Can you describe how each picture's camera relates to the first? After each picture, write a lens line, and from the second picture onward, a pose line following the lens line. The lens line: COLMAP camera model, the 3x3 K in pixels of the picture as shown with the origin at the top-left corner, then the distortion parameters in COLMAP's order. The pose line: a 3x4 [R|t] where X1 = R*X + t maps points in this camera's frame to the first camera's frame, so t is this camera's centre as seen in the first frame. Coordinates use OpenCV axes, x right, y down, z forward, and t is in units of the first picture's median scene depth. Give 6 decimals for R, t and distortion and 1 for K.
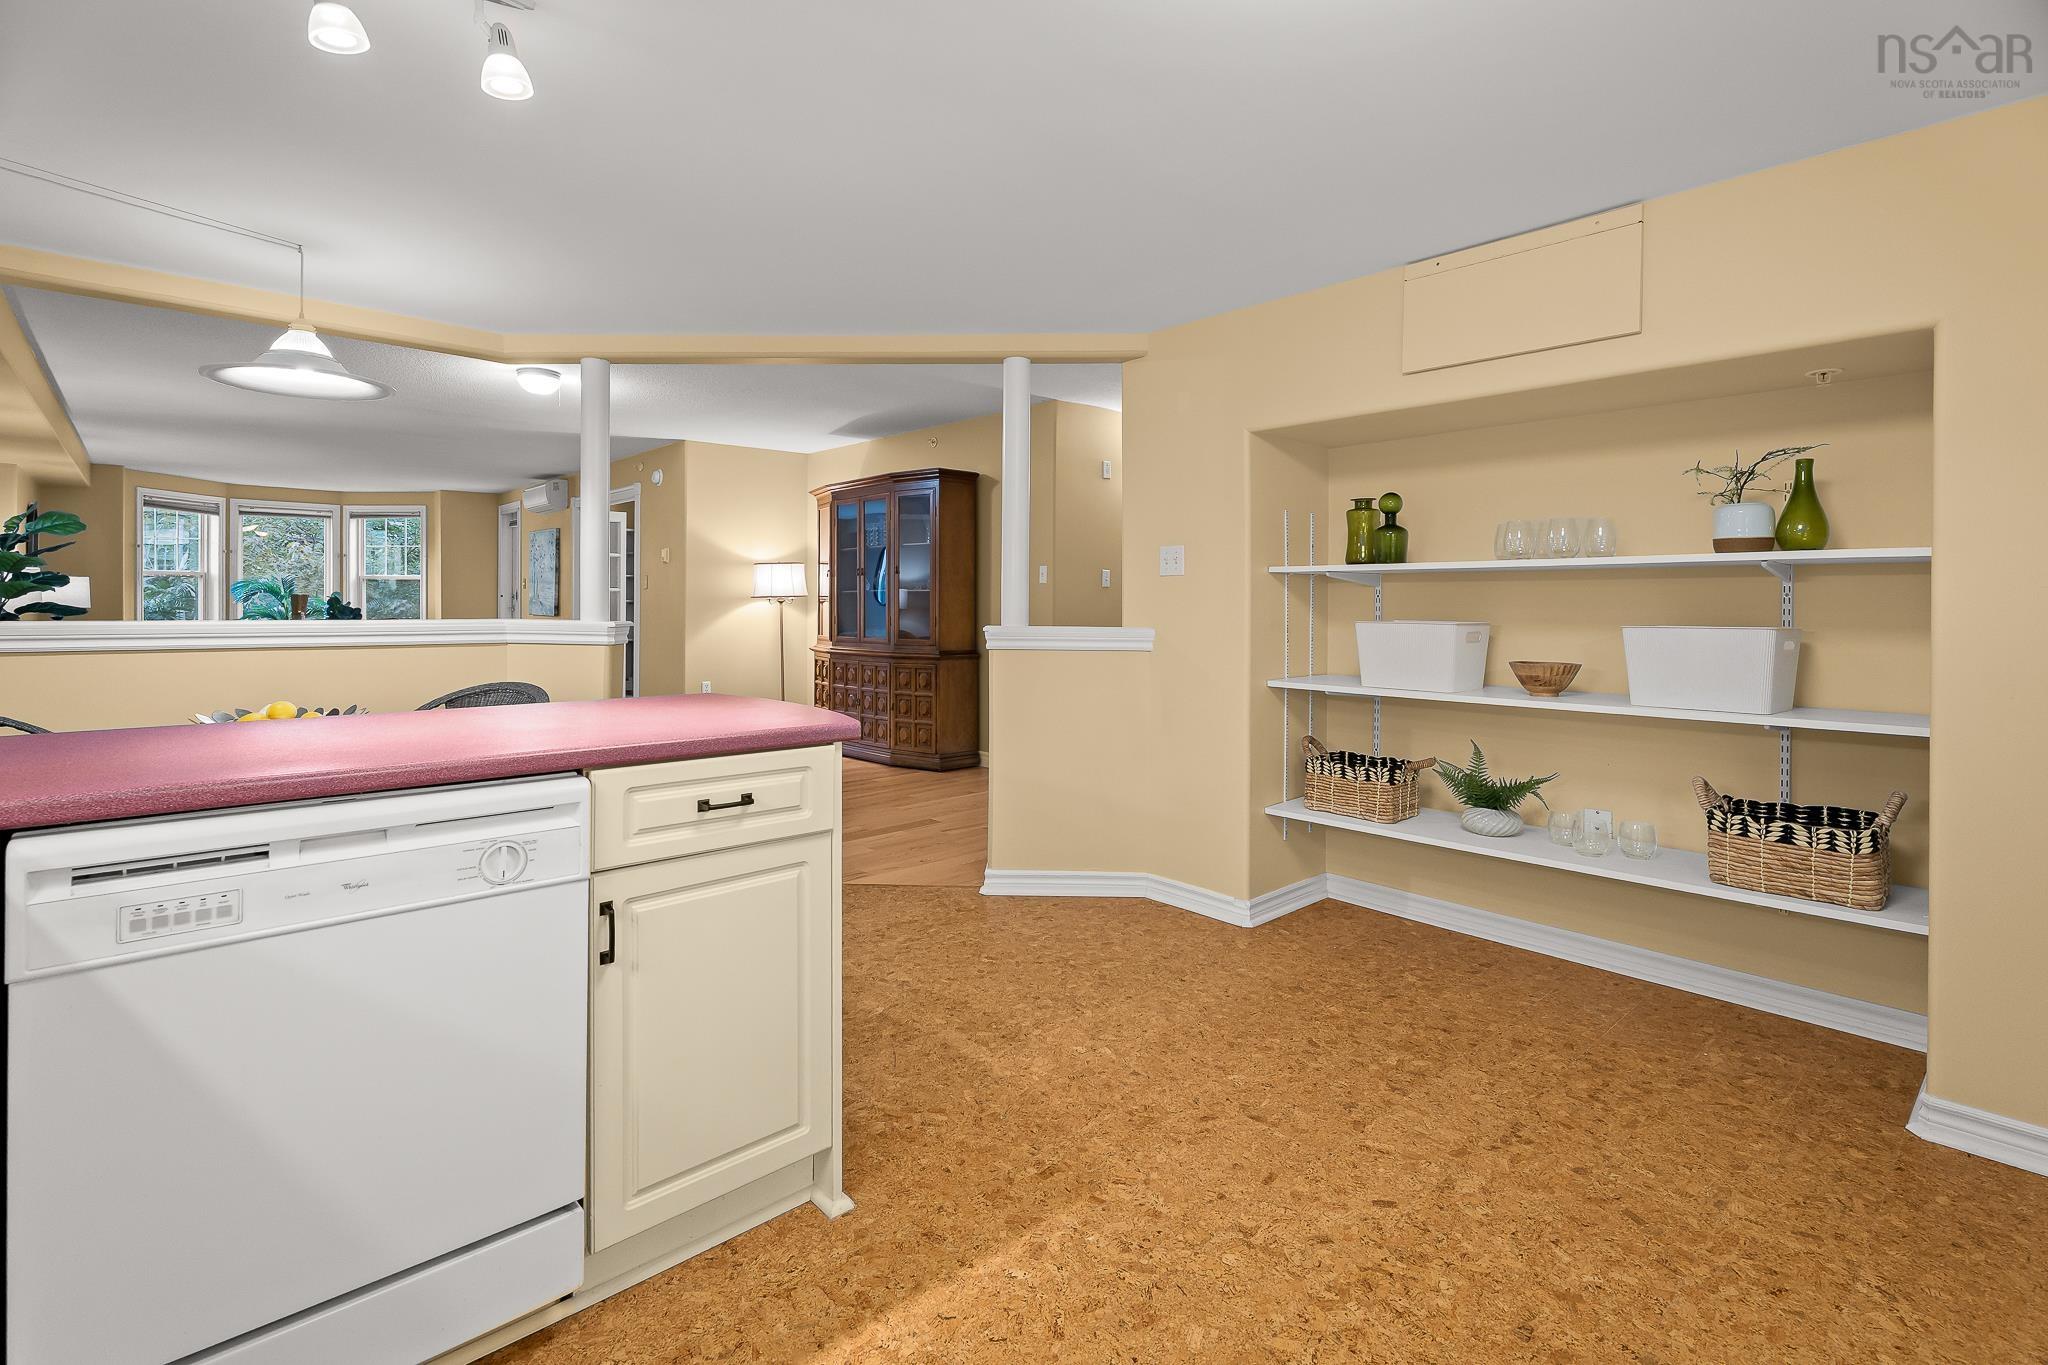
lens RADIAL K [[944.1, 0, 1021.8], [0, 944.1, 597.9], [0, 0, 1]] dist [0.000906, -0.000263]
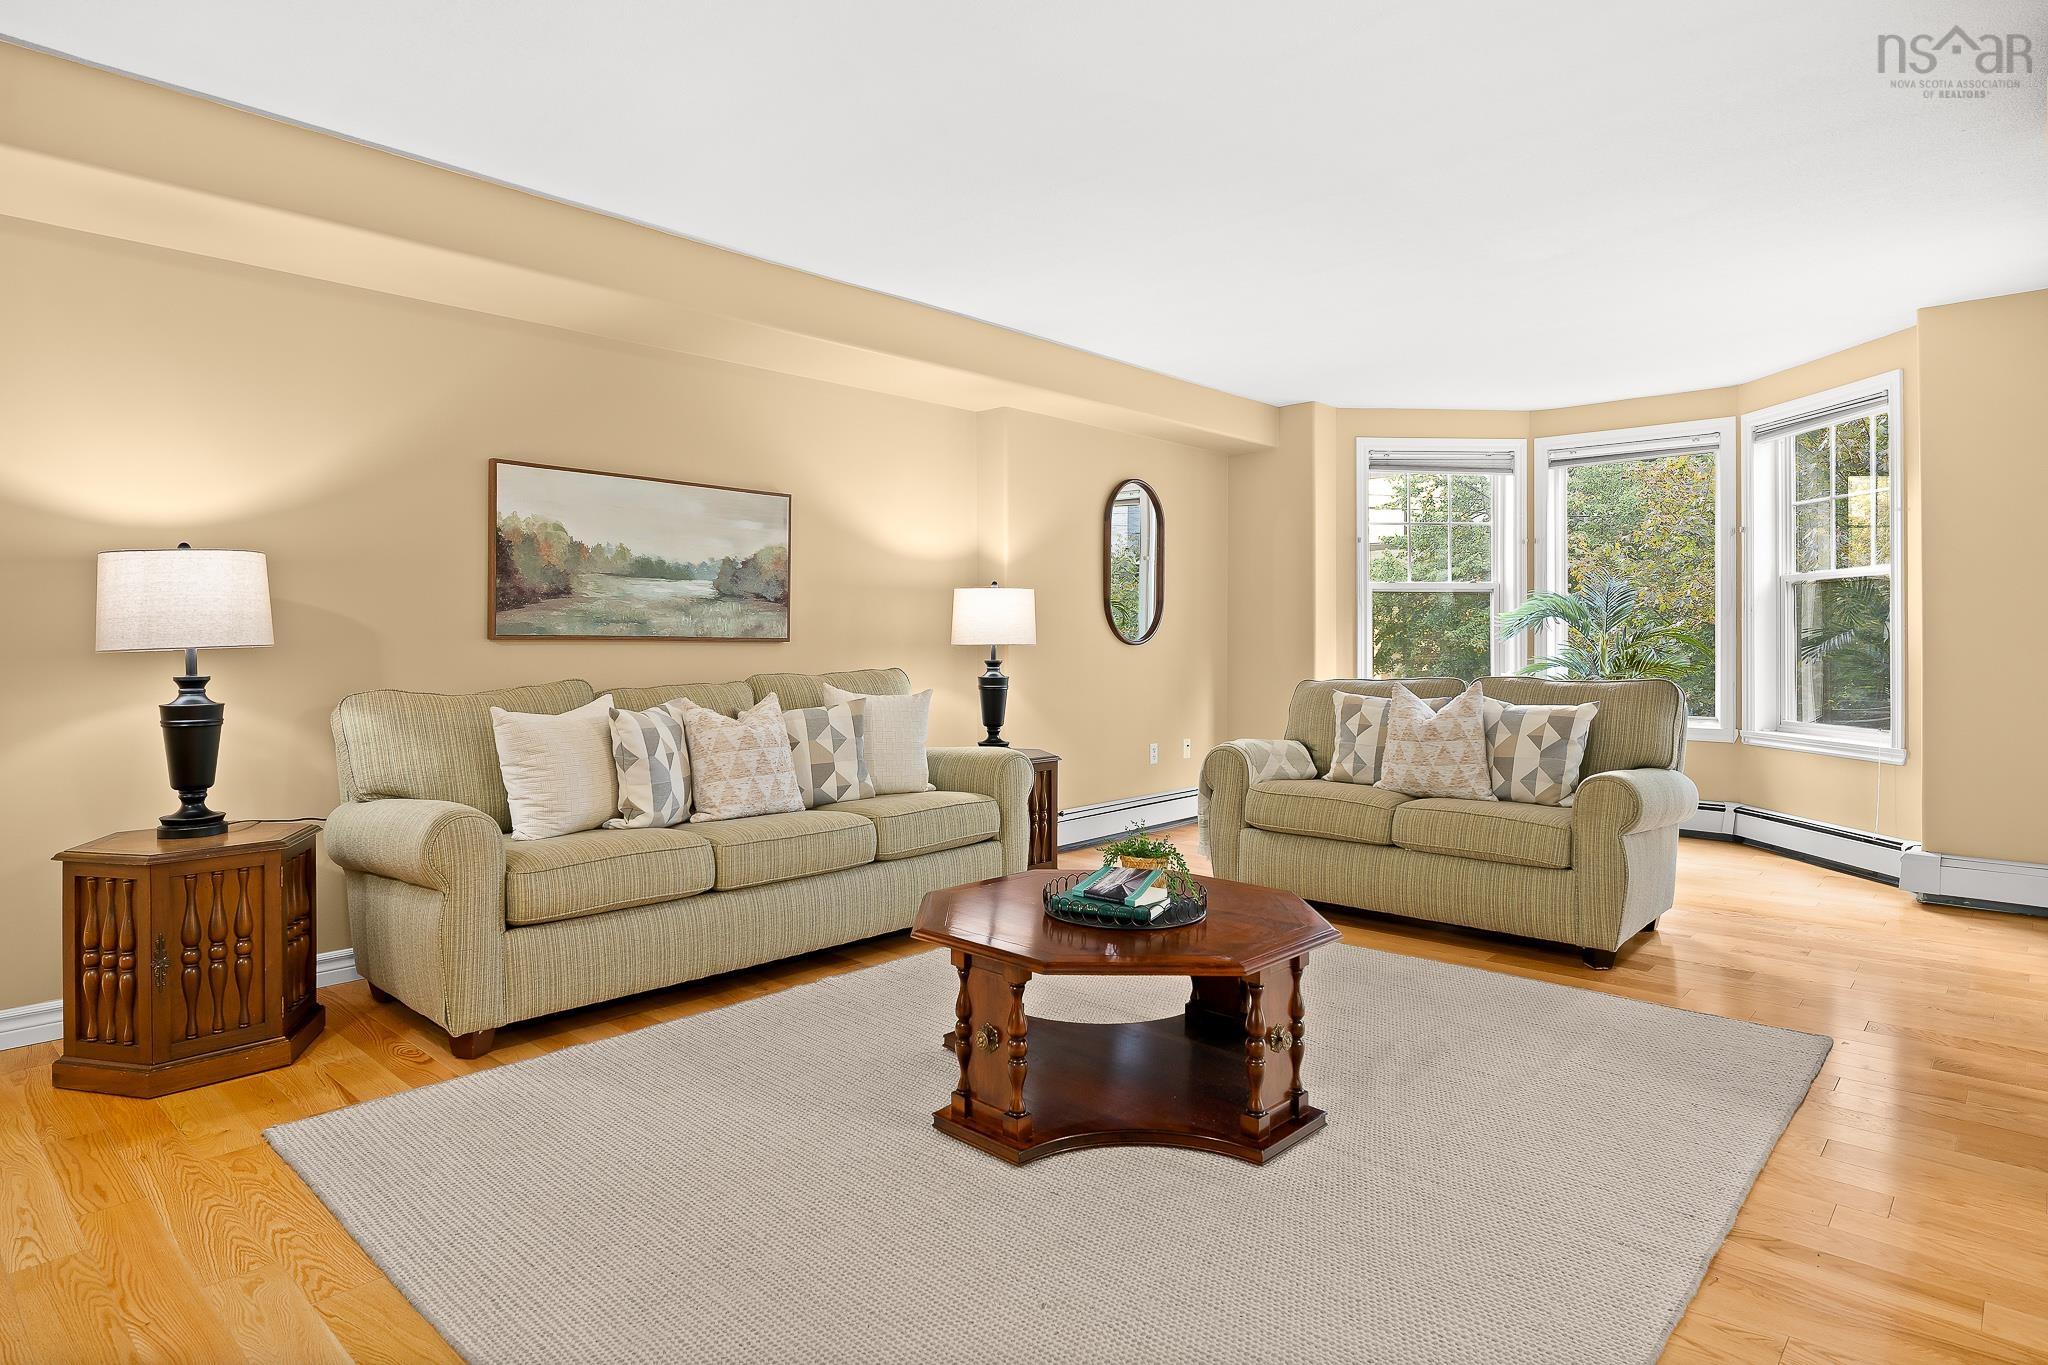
lens RADIAL K [[1138.4, 0, 1040.8], [0, 1138.4, 640.9], [0, 0, 1]] dist [0.002200, 0.000624]
pose [[0.093087, -0.005780, -0.995641, -0.921428], [0.003940, 0.999977, -0.005437, 0.029080], [0.995650, -0.003417, 0.093107, 2.541068]]
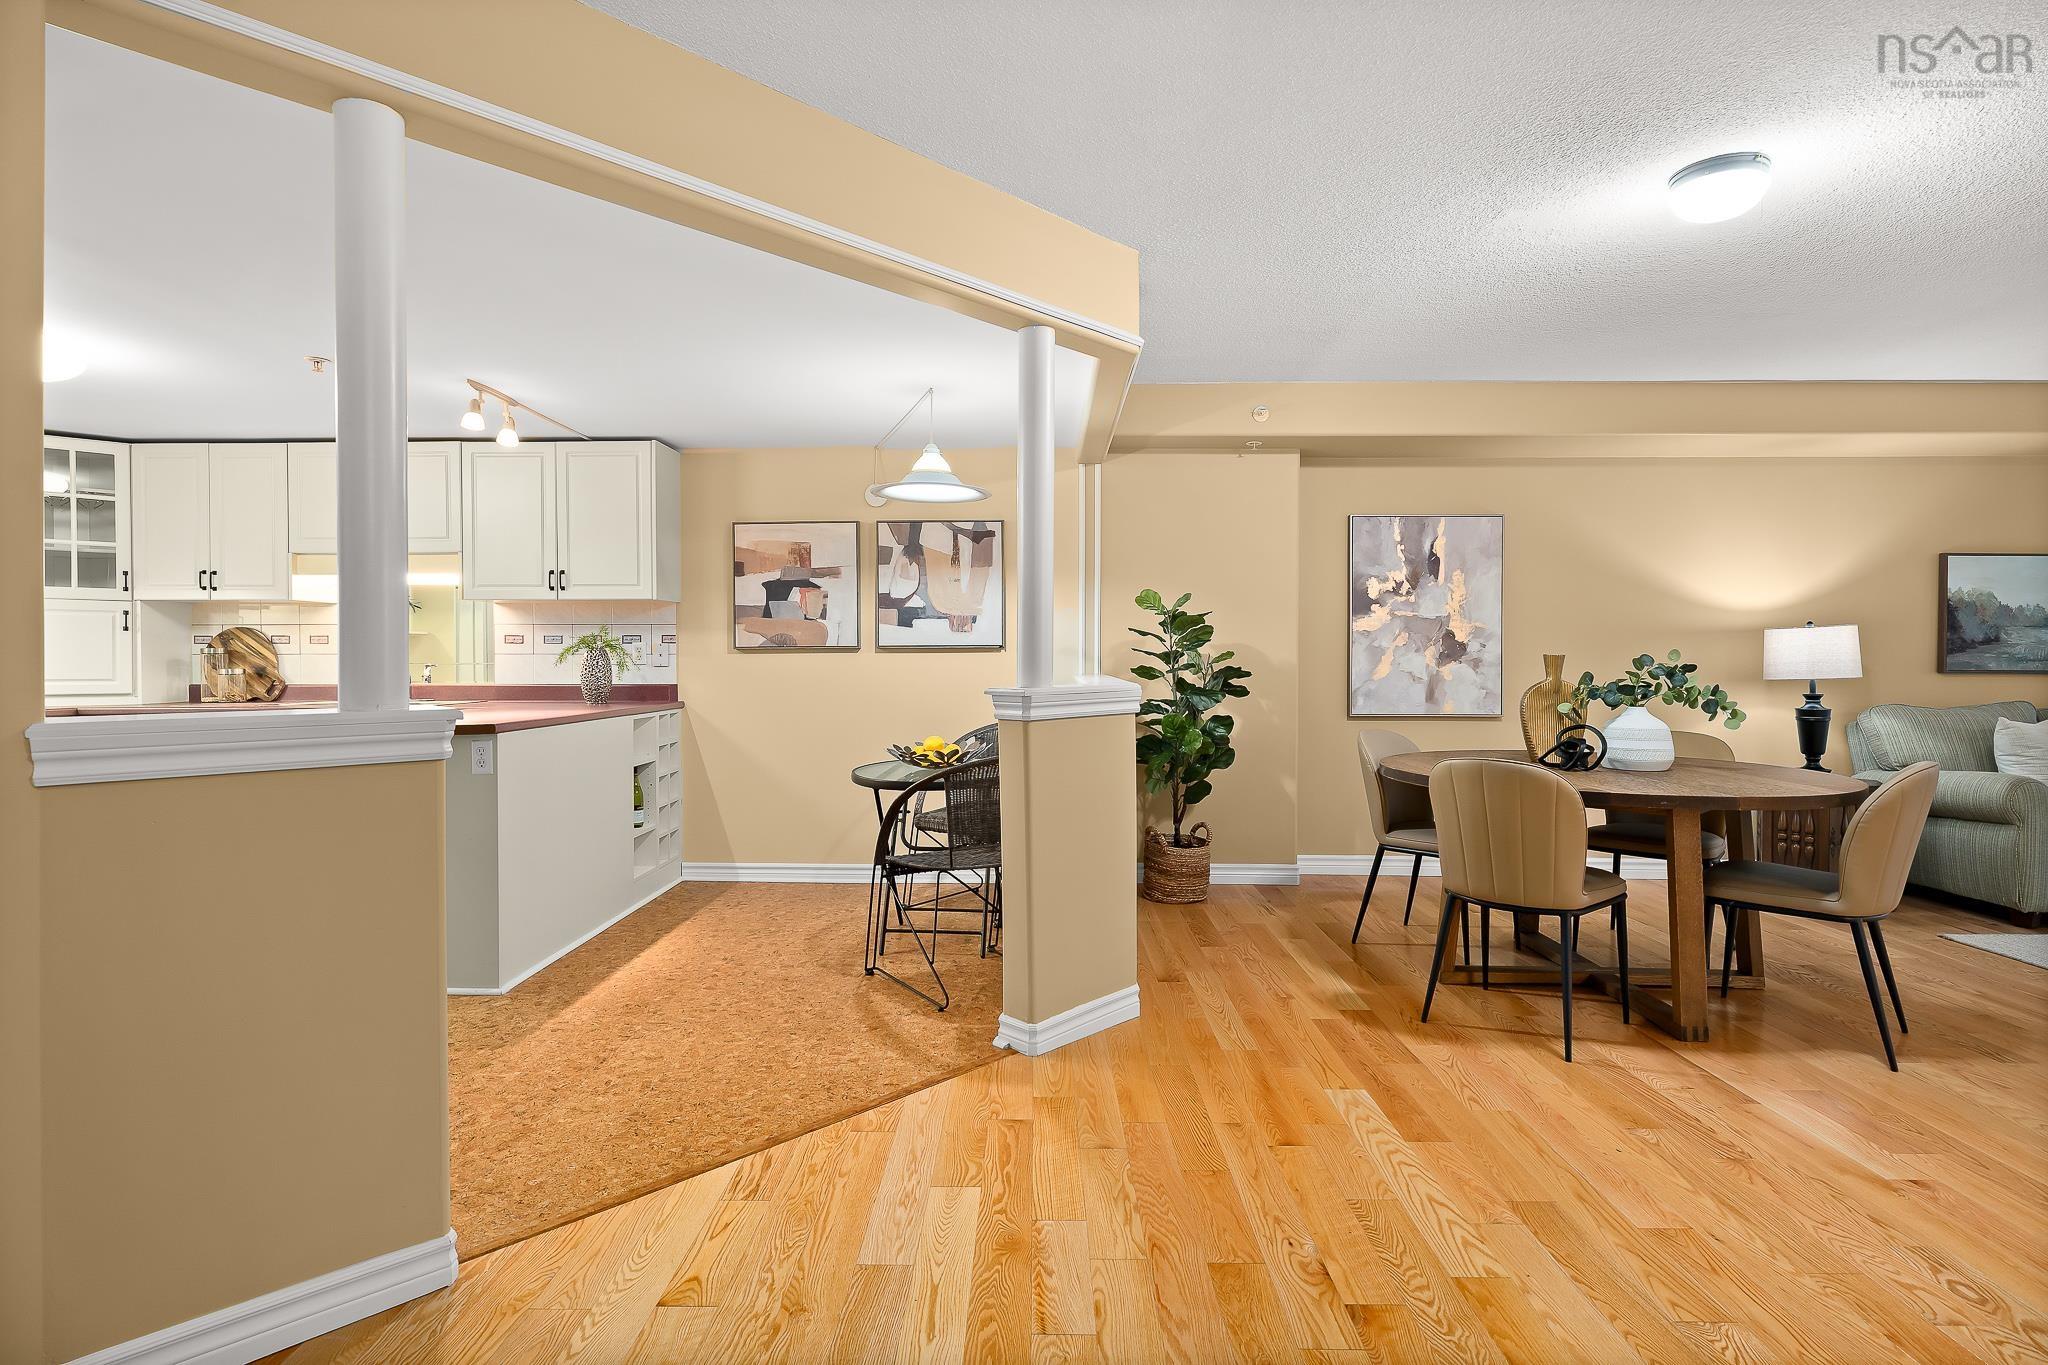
lens RADIAL K [[1026.5, 0, 1018.6], [0, 1026.5, 676.8], [0, 0, 1]] dist [-0.002684, -0.000141]
pose [[-0.691790, 0.003008, -0.722092, 0.176599], [-0.002829, 0.999972, 0.006876, 0.015742], [0.722093, 0.006799, -0.691763, 2.079201]]
